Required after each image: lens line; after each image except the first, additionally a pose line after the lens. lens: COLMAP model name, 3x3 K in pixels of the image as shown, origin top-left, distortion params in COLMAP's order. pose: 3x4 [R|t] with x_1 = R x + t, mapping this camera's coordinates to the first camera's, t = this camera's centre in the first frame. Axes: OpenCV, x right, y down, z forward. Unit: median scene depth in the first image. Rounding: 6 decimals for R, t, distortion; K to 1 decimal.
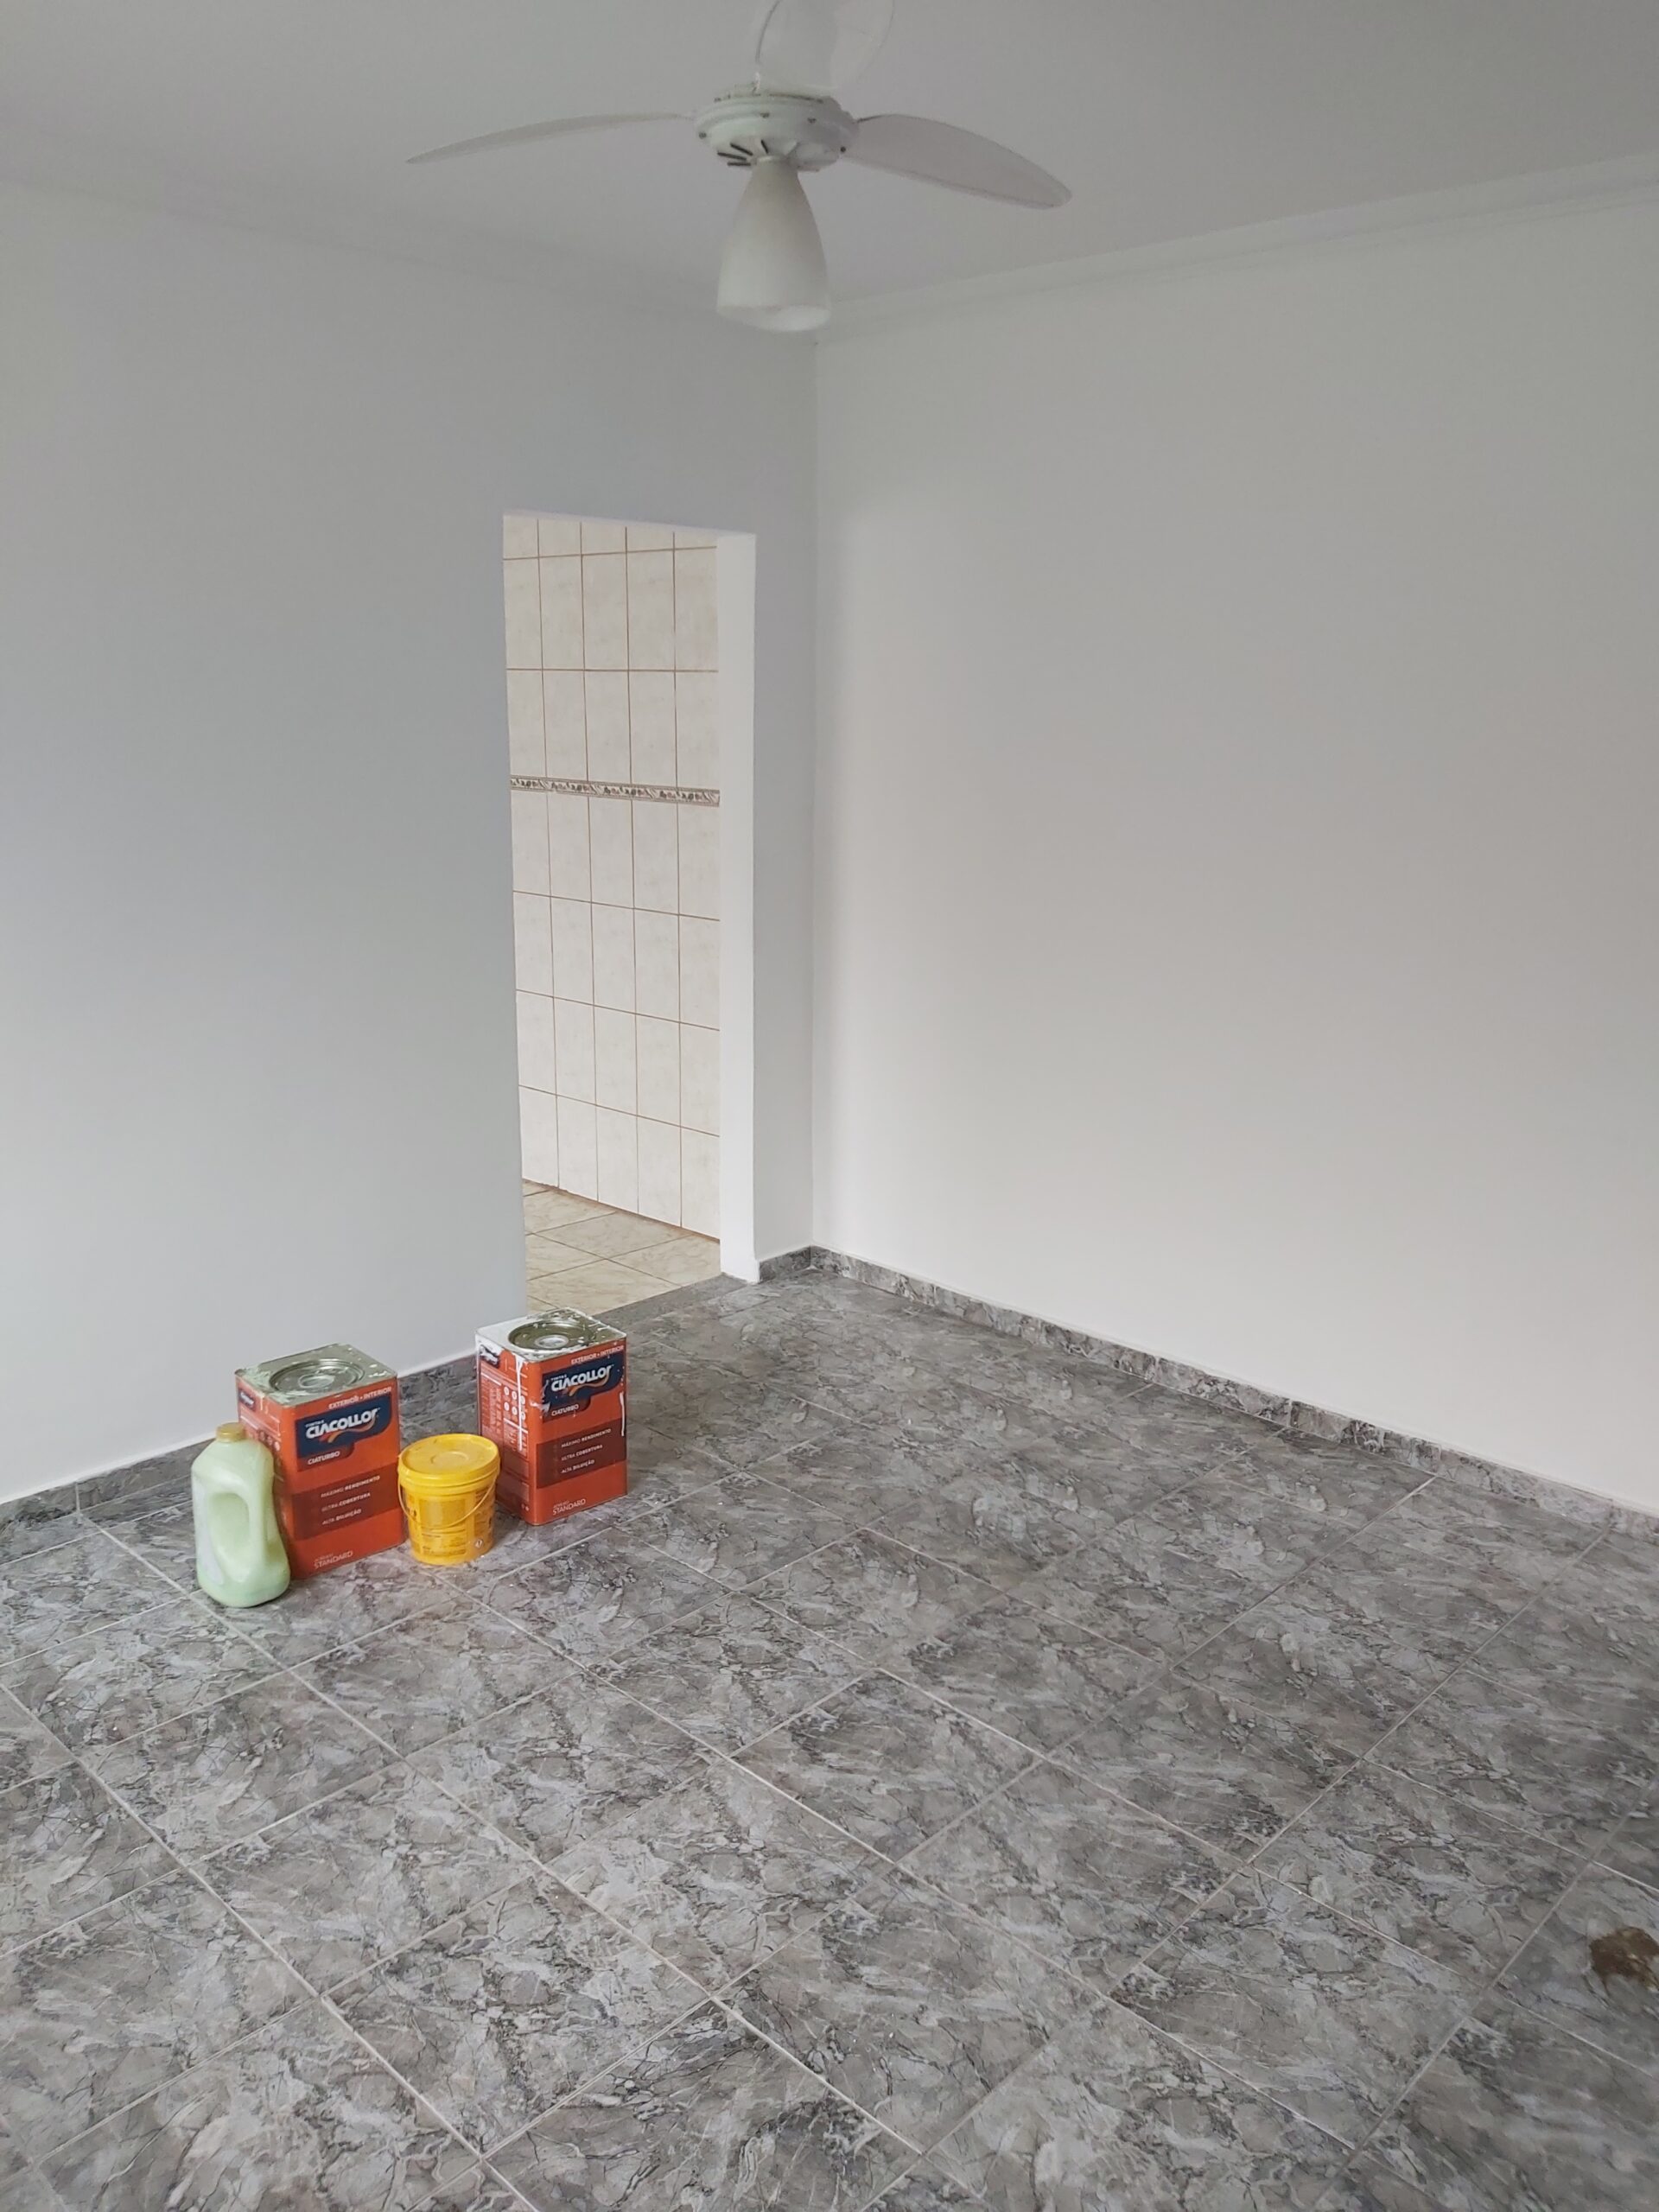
lens RADIAL K [[1735.6, 0, 833.7], [0, 1735.6, 1104.7], [0, 0, 1]] dist [0.058246, -0.048493]
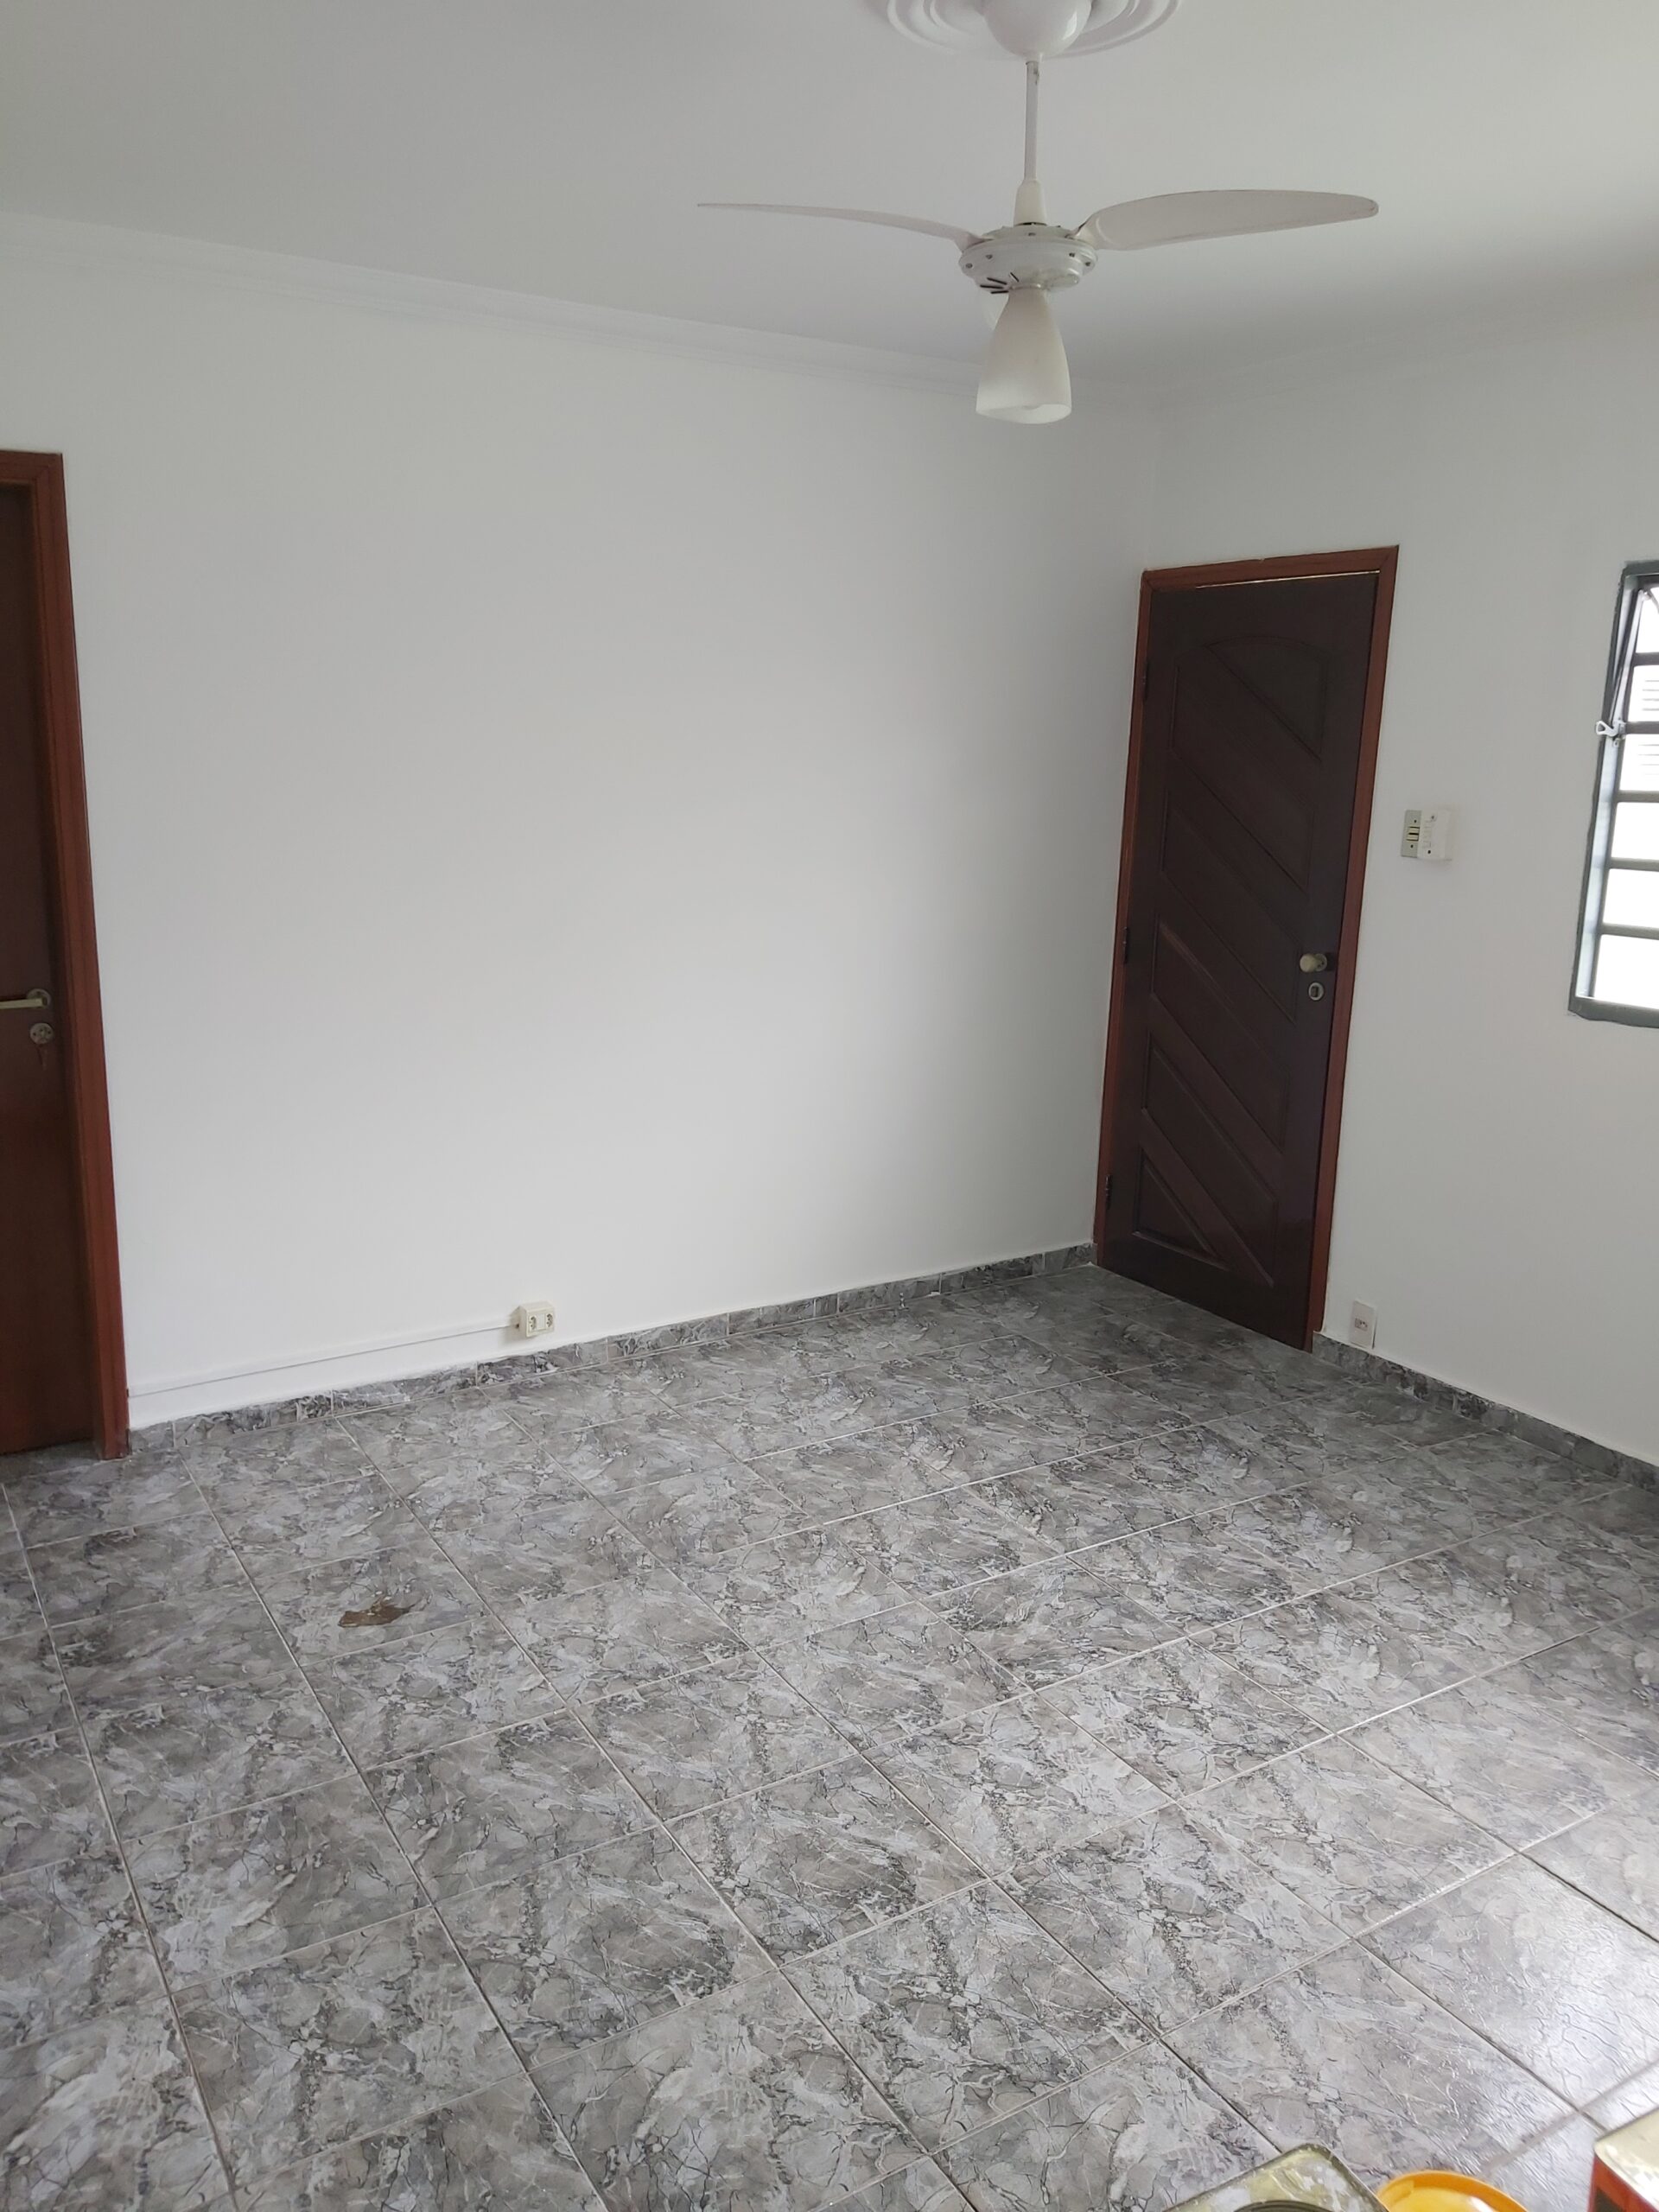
lens RADIAL K [[1735.6, 0, 834.5], [0, 1735.6, 1107.4], [0, 0, 1]] dist [0.058246, -0.048493]
pose [[-0.966268, -0.085352, 0.242983, -0.185616], [0.029348, 0.900847, 0.433143, -0.427937], [-0.255860, 0.425664, -0.867955, 1.786769]]
